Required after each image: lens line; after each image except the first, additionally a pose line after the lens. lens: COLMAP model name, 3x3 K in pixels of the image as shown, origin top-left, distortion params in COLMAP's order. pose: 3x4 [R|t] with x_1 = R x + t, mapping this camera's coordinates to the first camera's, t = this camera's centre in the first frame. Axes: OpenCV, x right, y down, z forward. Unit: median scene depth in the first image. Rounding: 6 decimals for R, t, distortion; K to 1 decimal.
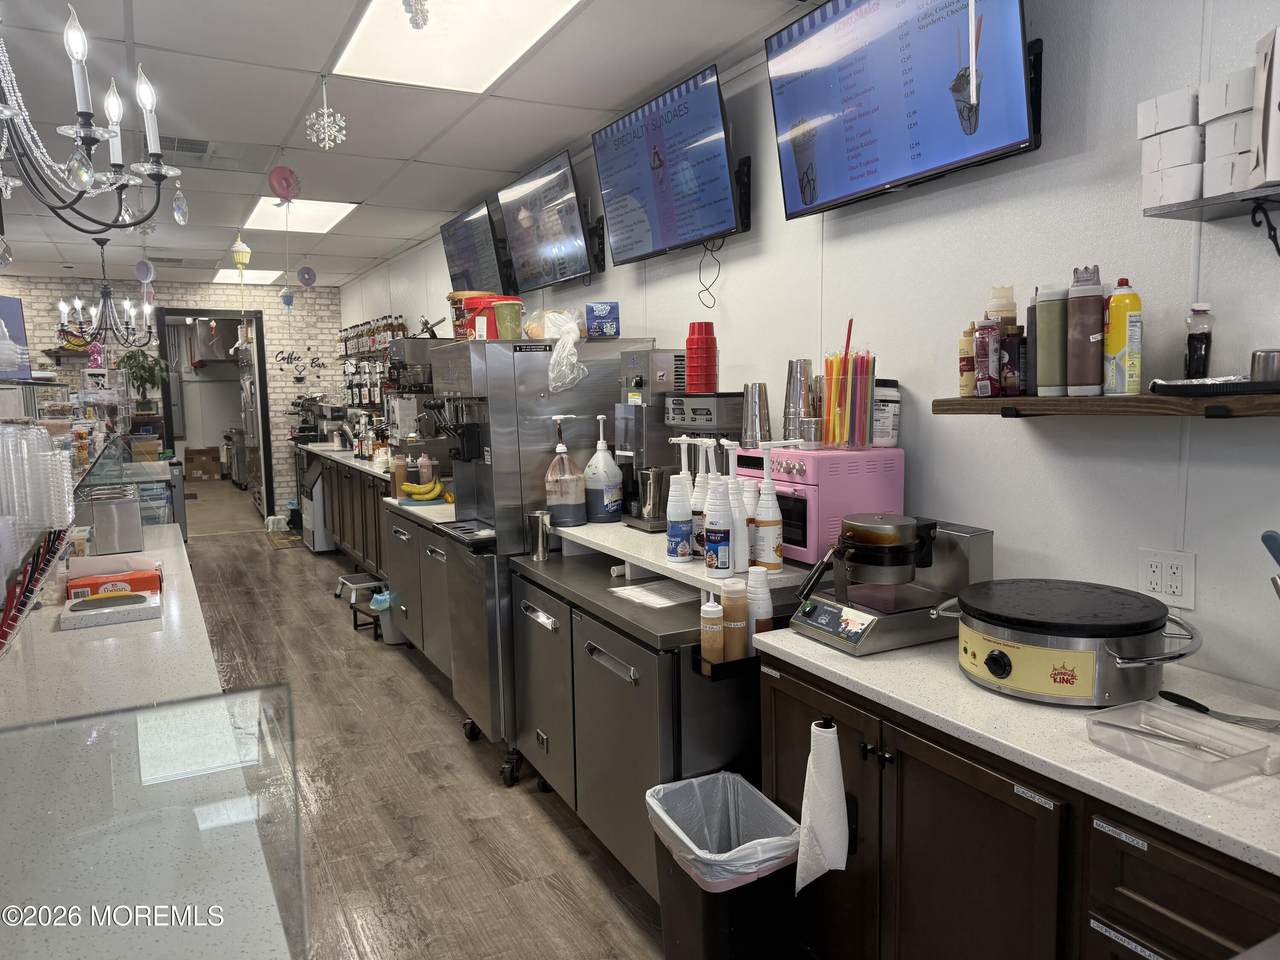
lens RADIAL K [[895.8, 0, 642.3], [0, 895.8, 480.1], [0, 0, 1]] dist [-0.010428, -0.003374]
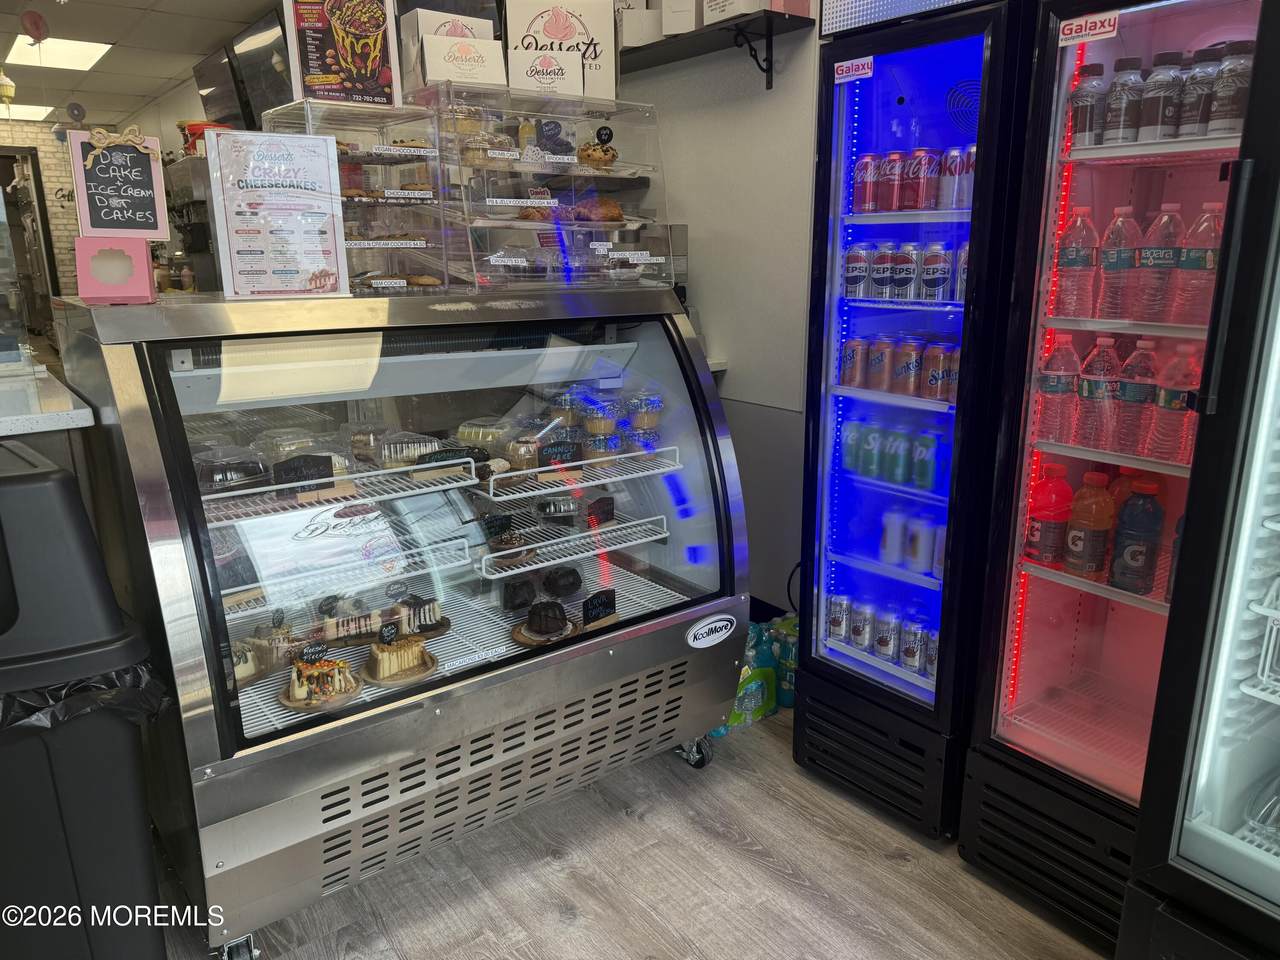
lens RADIAL K [[895.8, 0, 639.1], [0, 895.8, 479.3], [0, 0, 1]] dist [-0.010428, -0.003374]
pose [[0.986497, -0.031456, 0.160731, 0.080463], [0.007534, 0.989059, 0.147326, 0.042264], [-0.163607, -0.144126, 0.975941, -0.162431]]
